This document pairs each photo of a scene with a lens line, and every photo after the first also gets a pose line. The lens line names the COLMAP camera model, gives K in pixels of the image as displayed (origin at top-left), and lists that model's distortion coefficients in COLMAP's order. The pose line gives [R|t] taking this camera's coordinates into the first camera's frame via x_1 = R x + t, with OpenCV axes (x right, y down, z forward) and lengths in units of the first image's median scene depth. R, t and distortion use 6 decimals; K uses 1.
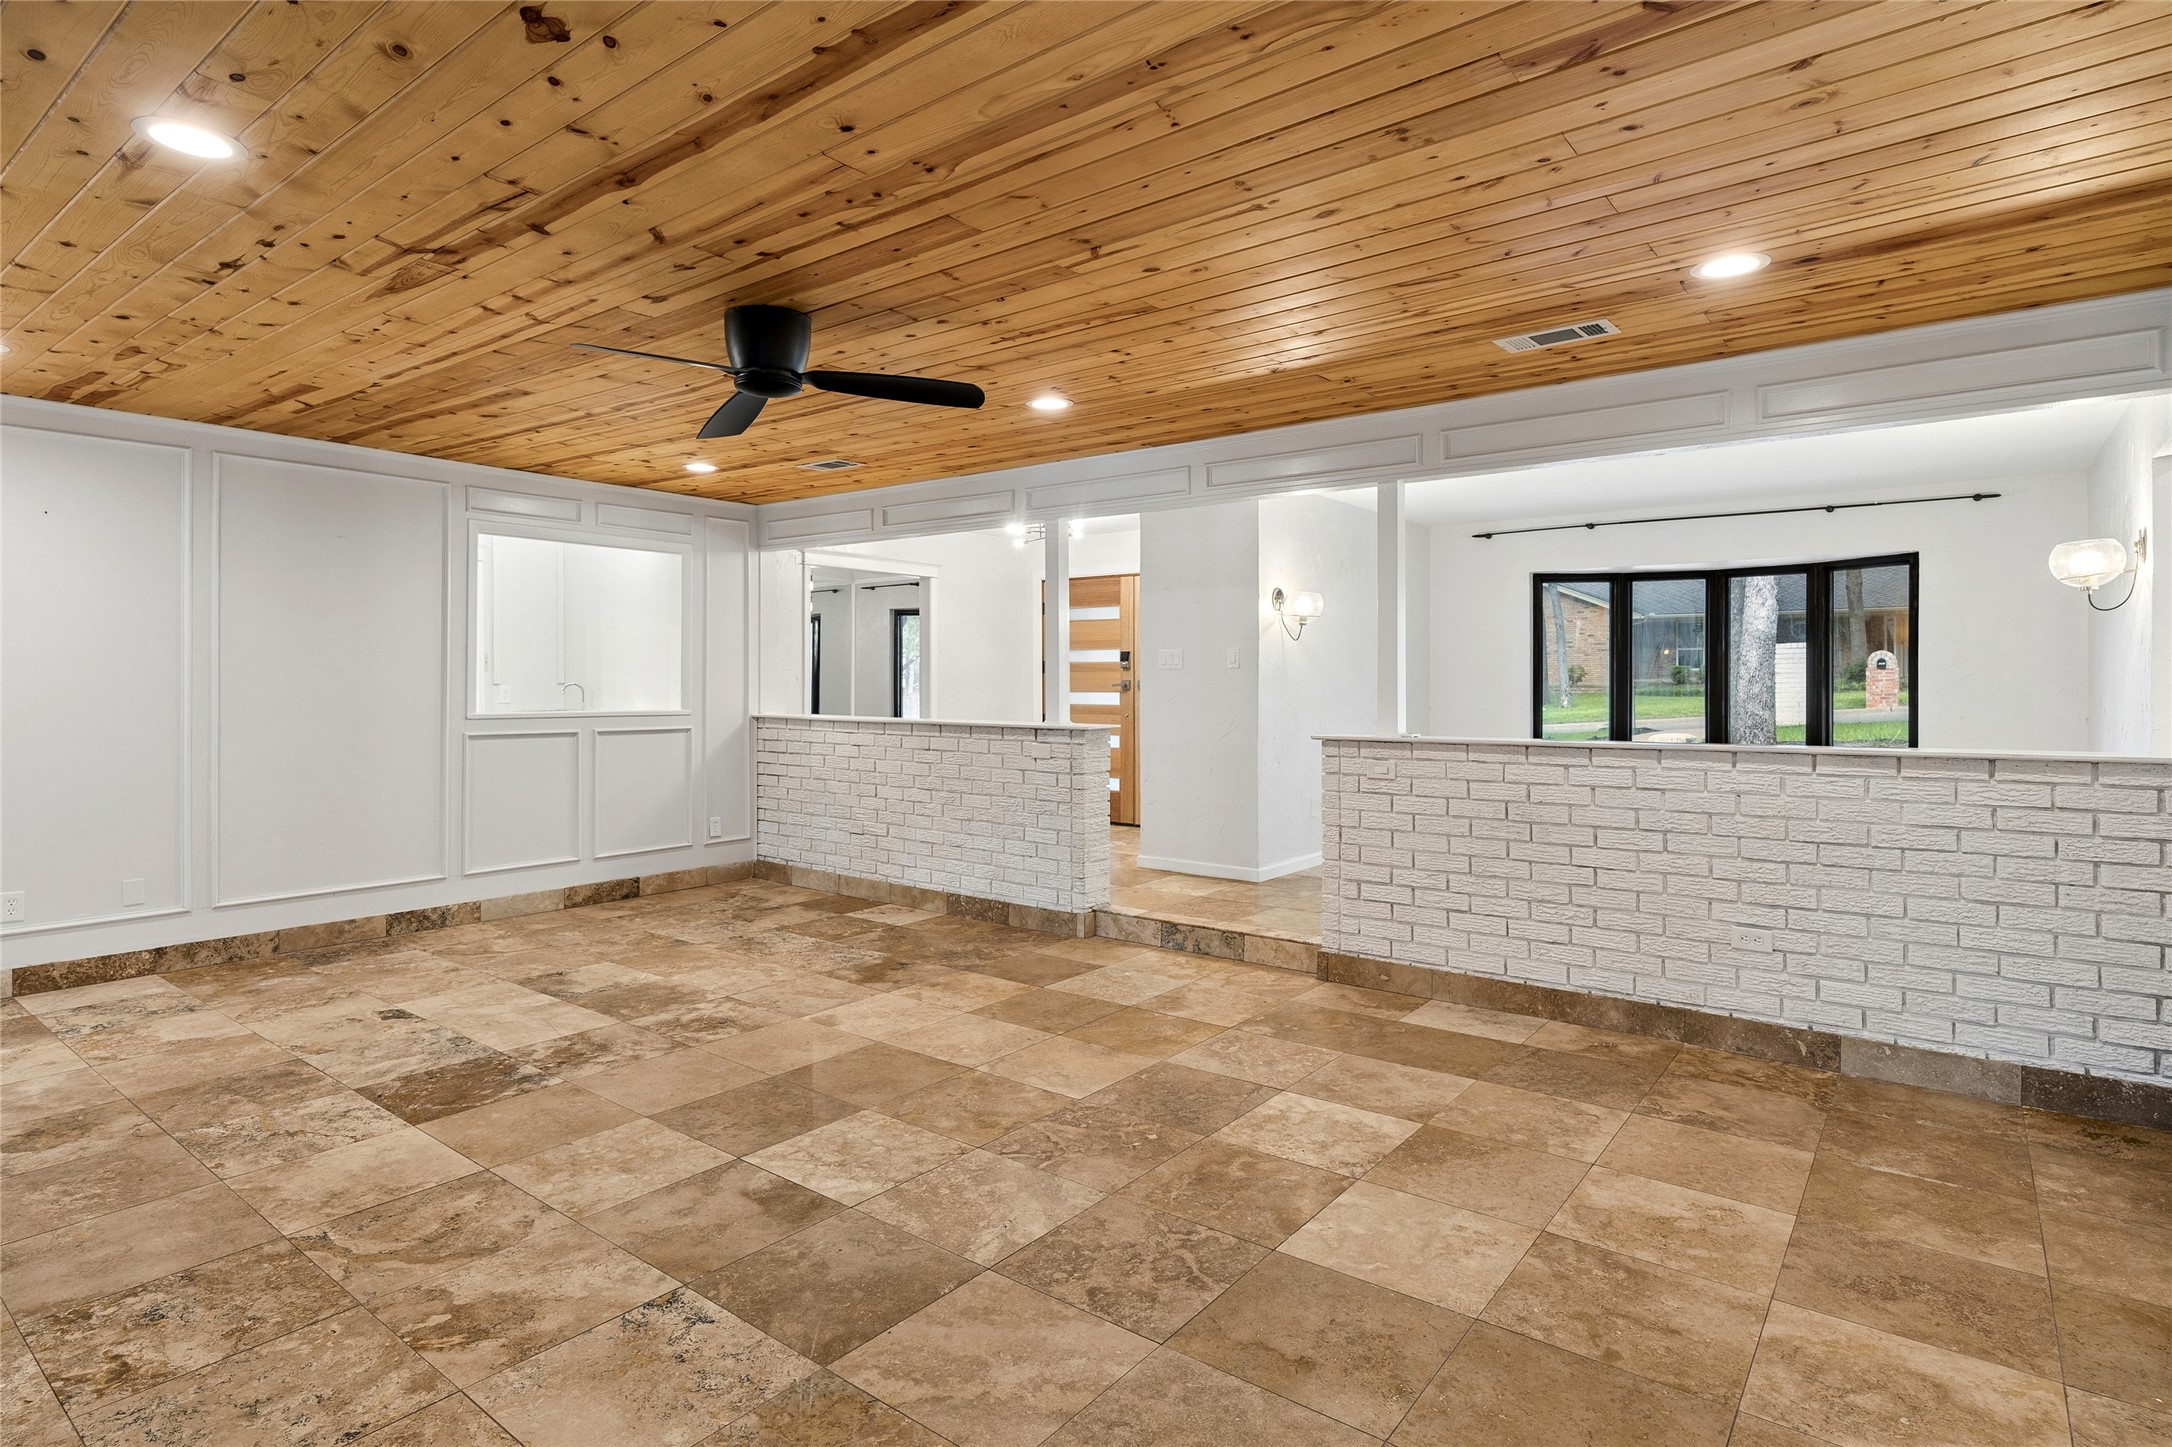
lens RADIAL K [[1108.6, 0, 1069.5], [0, 1108.6, 671.3], [0, 0, 1]] dist [-0.000758, 0.000512]
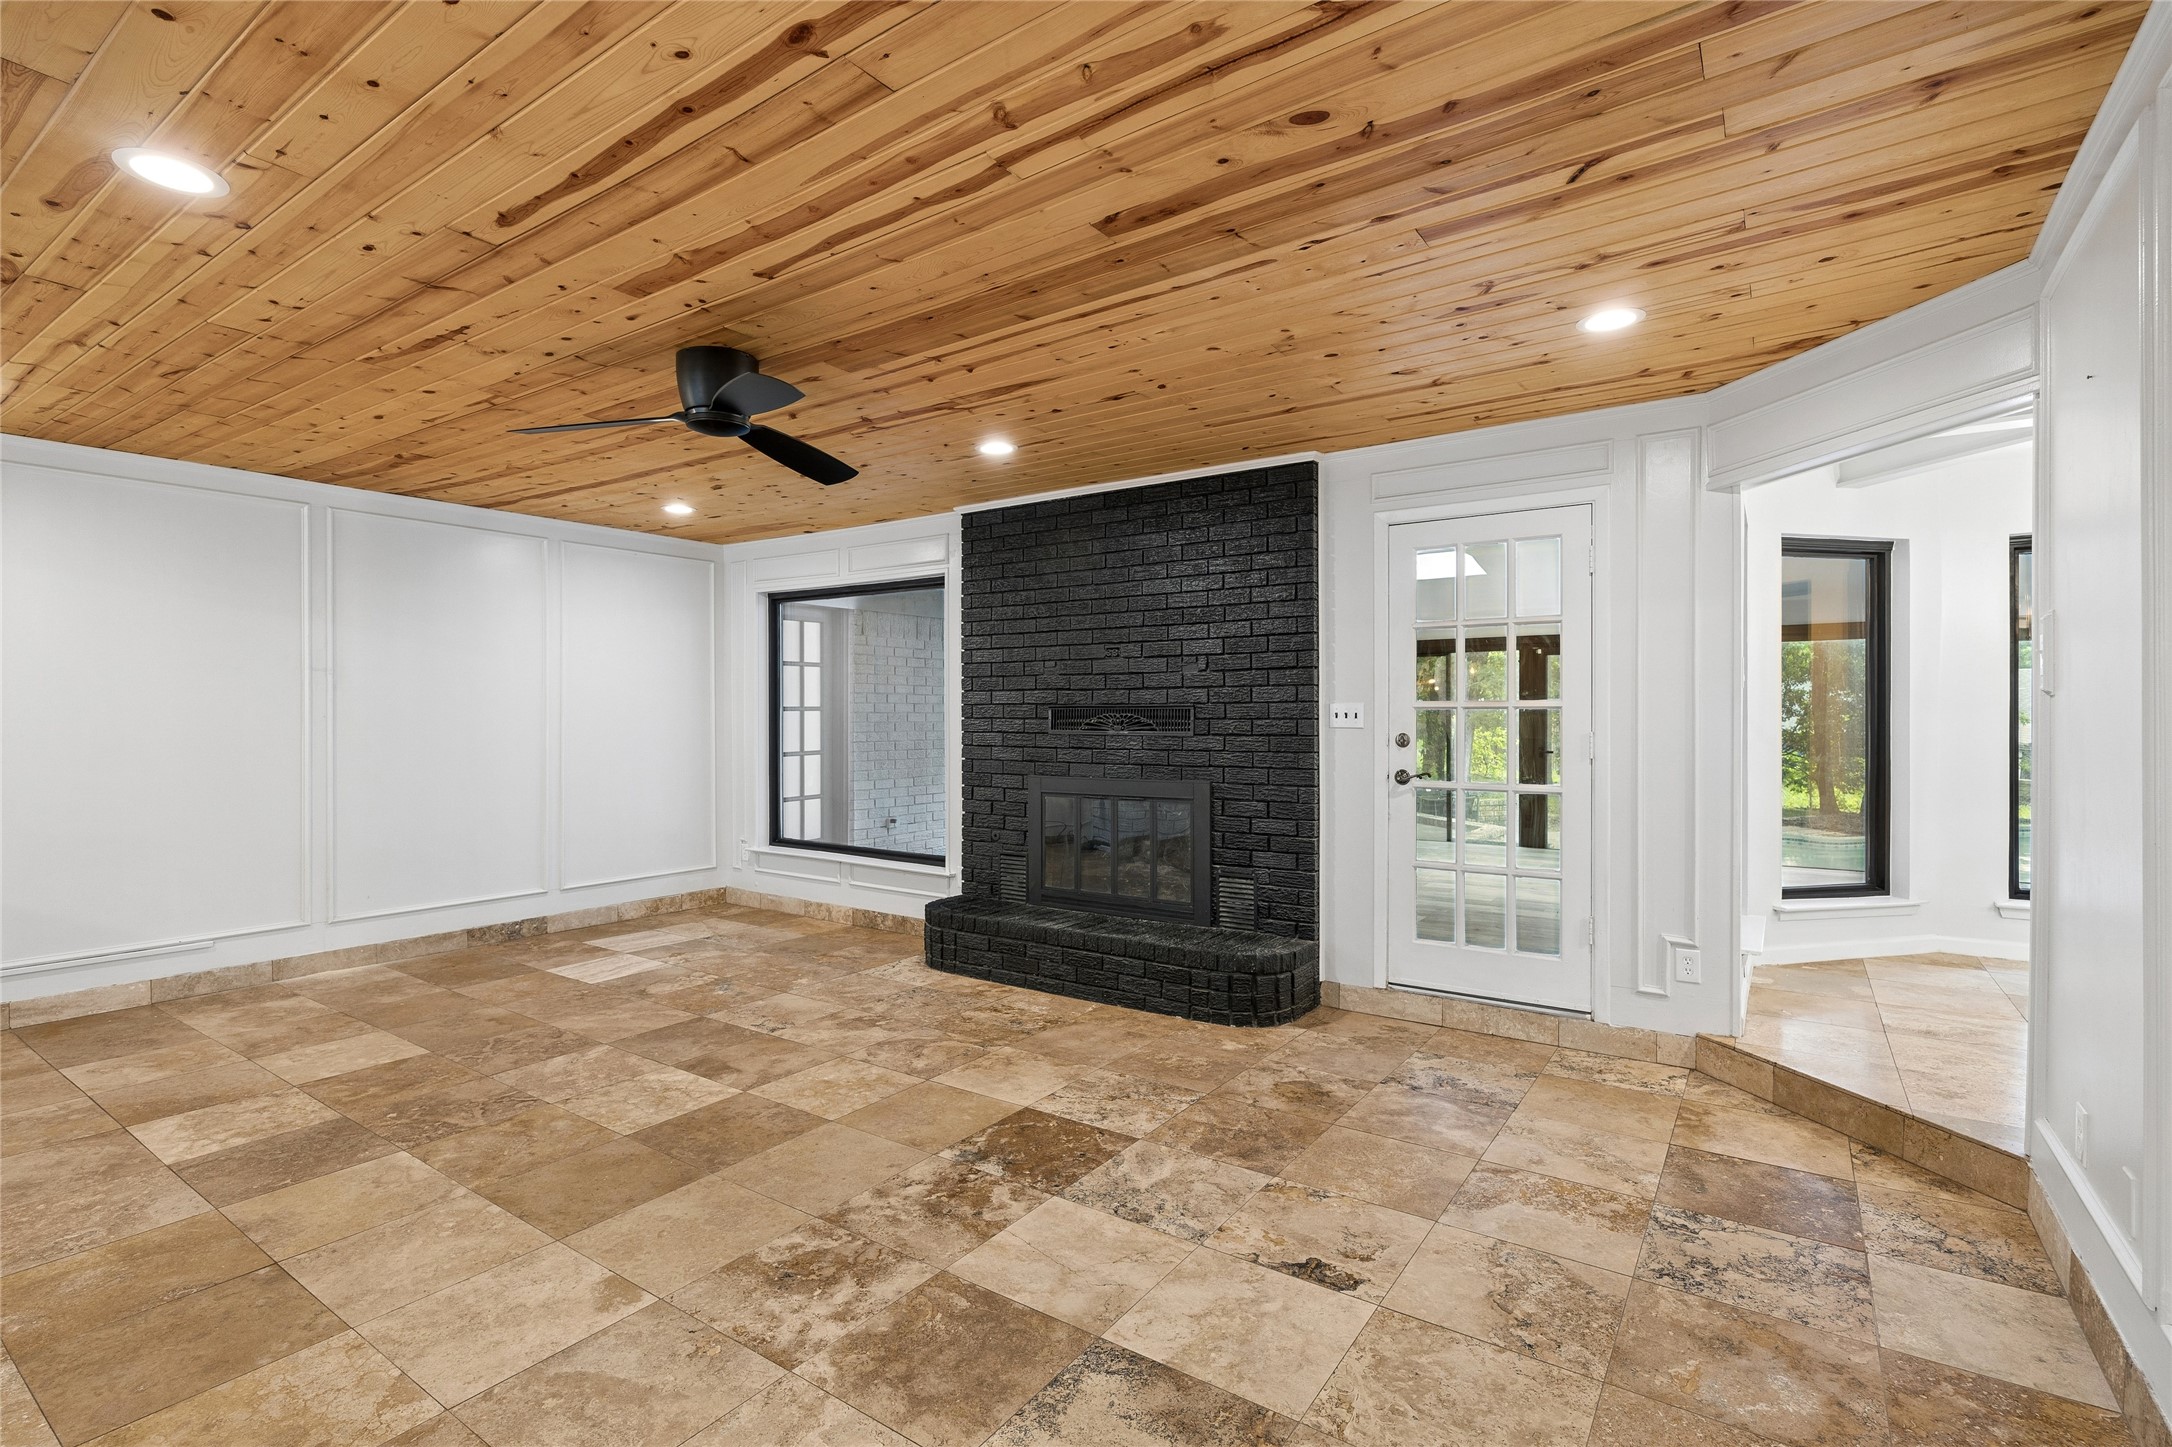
lens RADIAL K [[1012.5, 0, 1086.0], [0, 1012.5, 723.5], [0, 0, 1]] dist [-0.002060, 0.000848]
pose [[-0.997992, -0.000042, -0.063342, -0.616430], [-0.000198, 0.999997, 0.002443, -0.003536], [0.063341, 0.002450, -0.997989, 2.188273]]
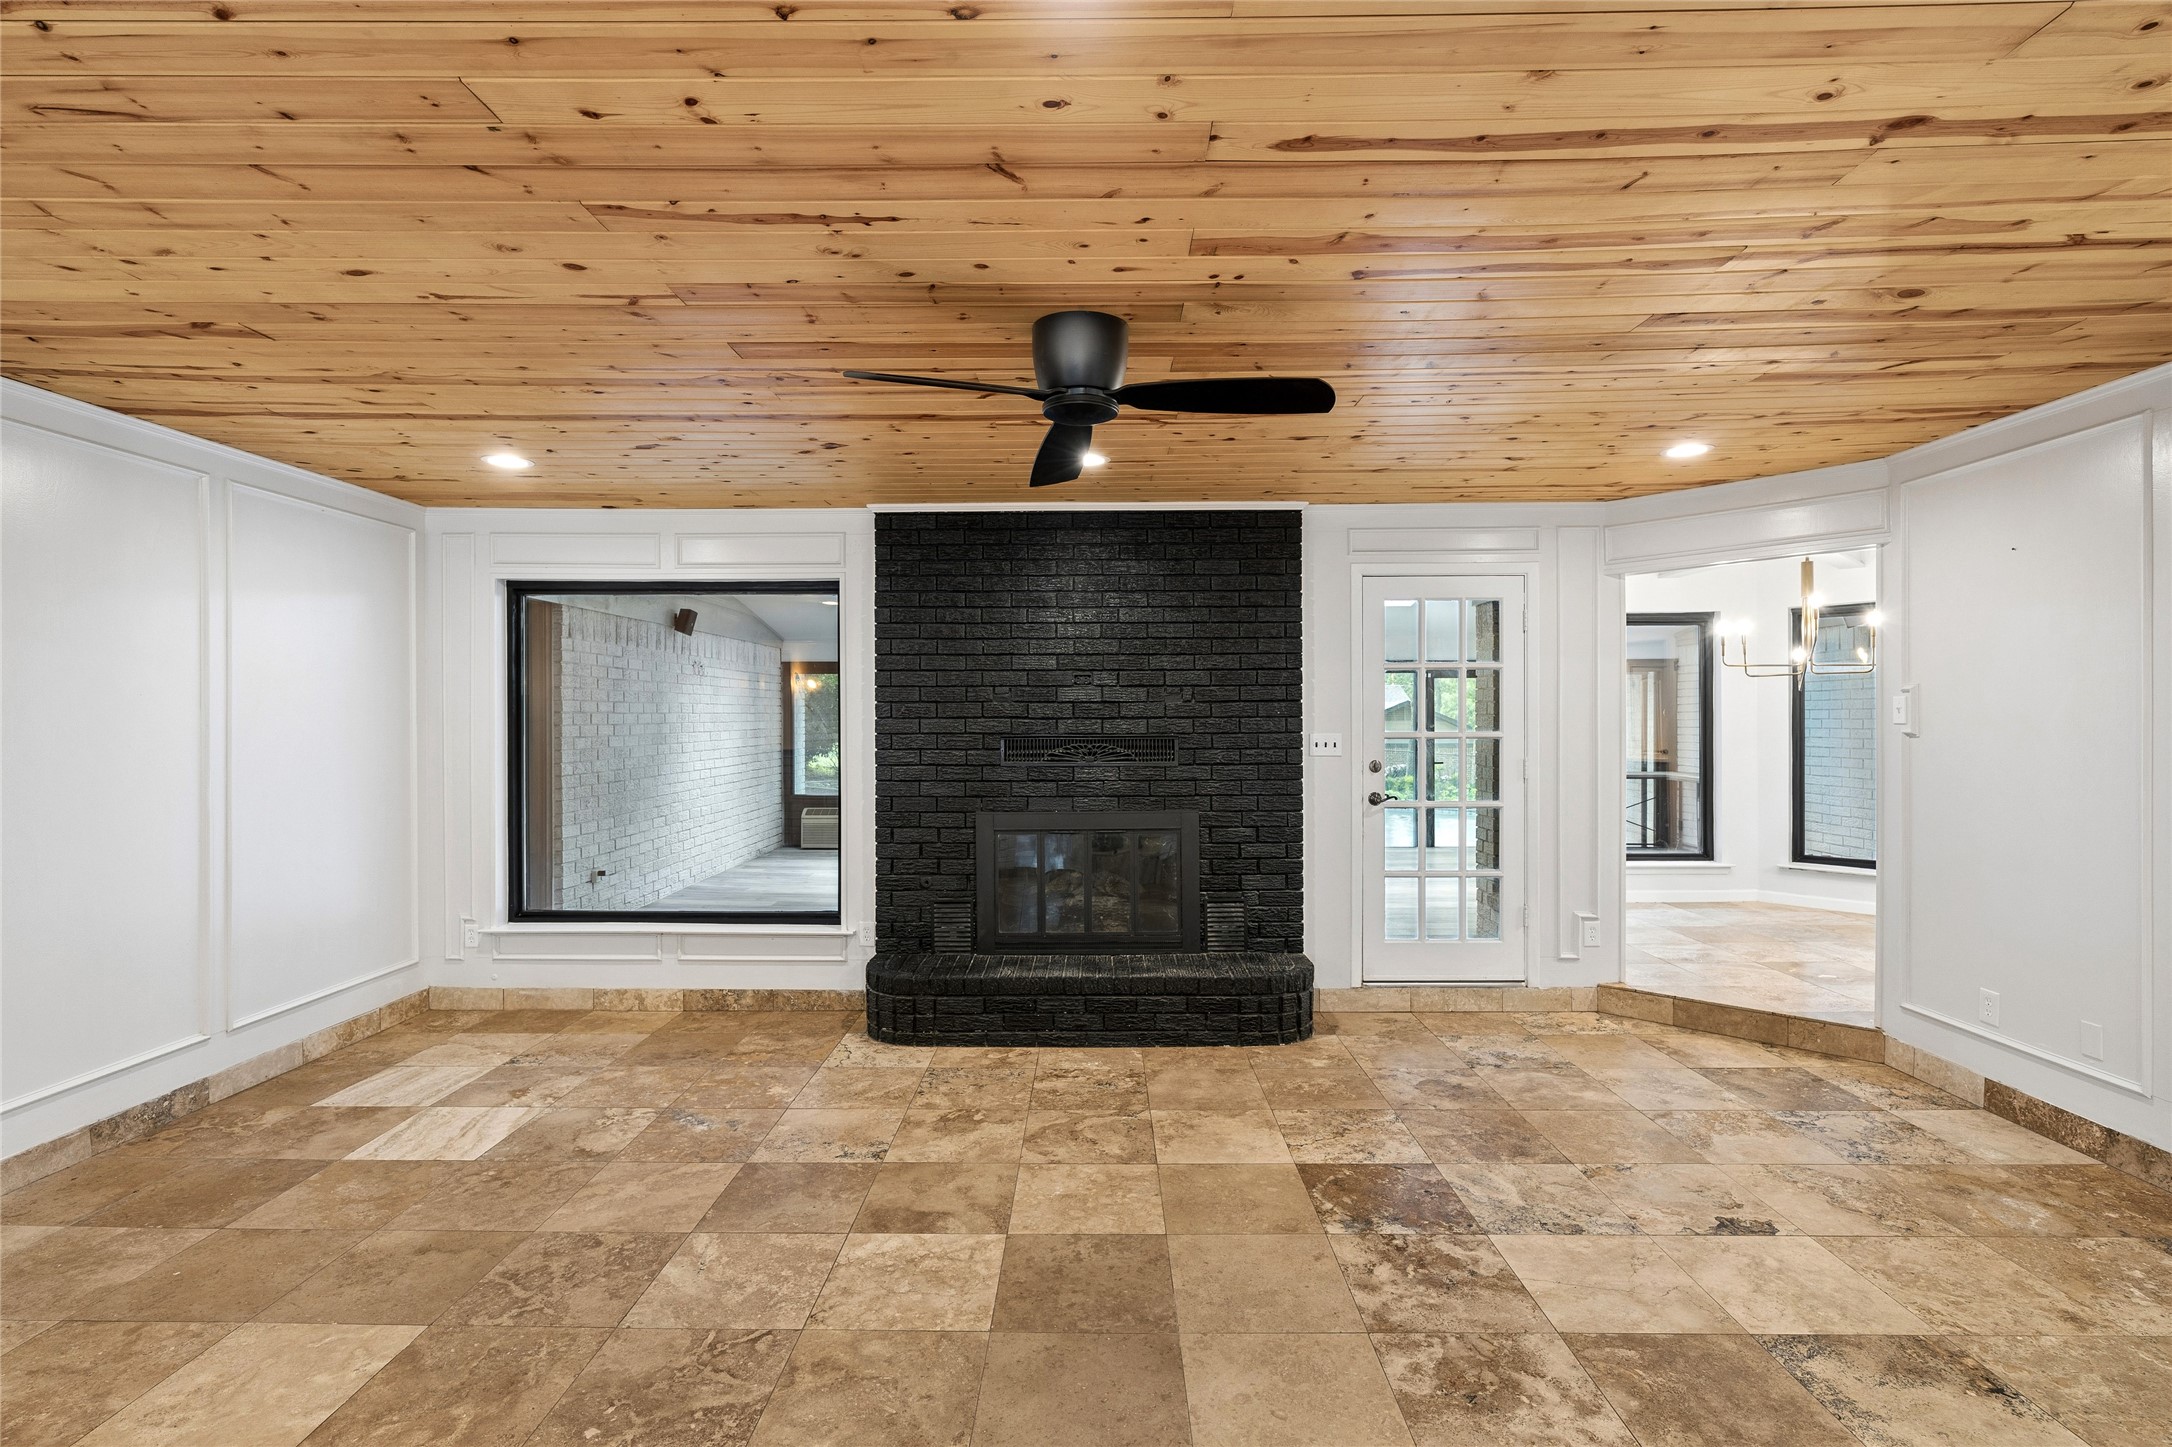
lens RADIAL K [[1012.5, 0, 1086.0], [0, 1012.5, 723.5], [0, 0, 1]] dist [-0.002060, 0.000848]
pose [[-0.789099, 0.005084, -0.614245, 0.231456], [0.005559, 0.999984, 0.001136, -0.050588], [0.614241, -0.002518, -0.789114, 1.779264]]
